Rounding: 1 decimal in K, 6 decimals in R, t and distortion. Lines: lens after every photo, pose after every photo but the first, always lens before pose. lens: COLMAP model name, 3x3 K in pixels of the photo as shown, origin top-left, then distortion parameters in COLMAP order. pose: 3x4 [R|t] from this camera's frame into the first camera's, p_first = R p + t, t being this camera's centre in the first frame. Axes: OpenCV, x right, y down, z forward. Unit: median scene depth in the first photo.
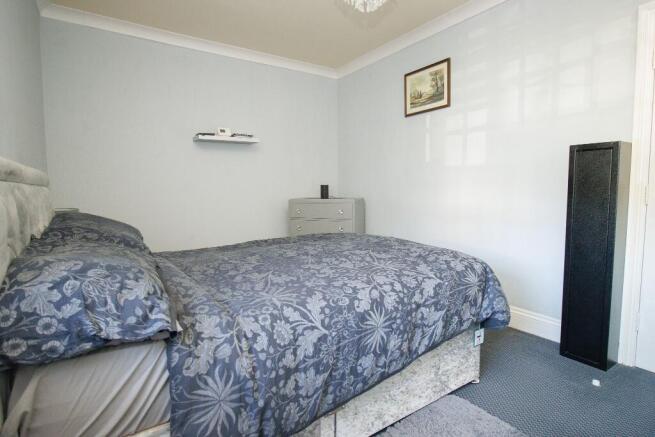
lens RADIAL K [[336.8, 0, 327.5], [0, 336.8, 218.5], [0, 0, 1]] dist [0.002101, 0.000175]
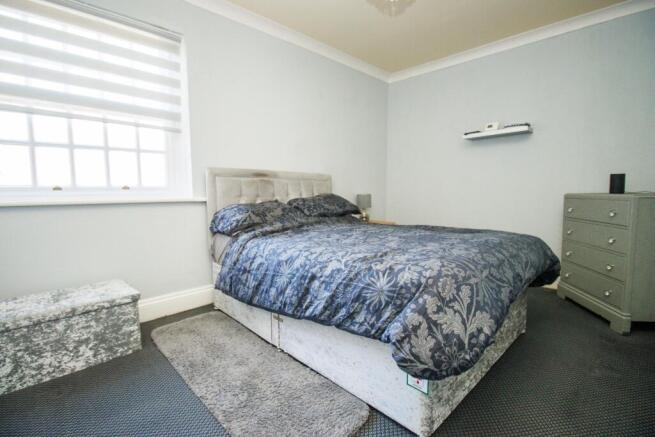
lens RADIAL K [[301.3, 0, 333.1], [0, 301.3, 214.2], [0, 0, 1]] dist [0.000606, -0.000147]
pose [[0.201019, 0.088769, -0.975557, 1.171022], [-0.088829, 0.993435, 0.072092, -0.029103], [0.975551, 0.072165, 0.207585, 0.778297]]
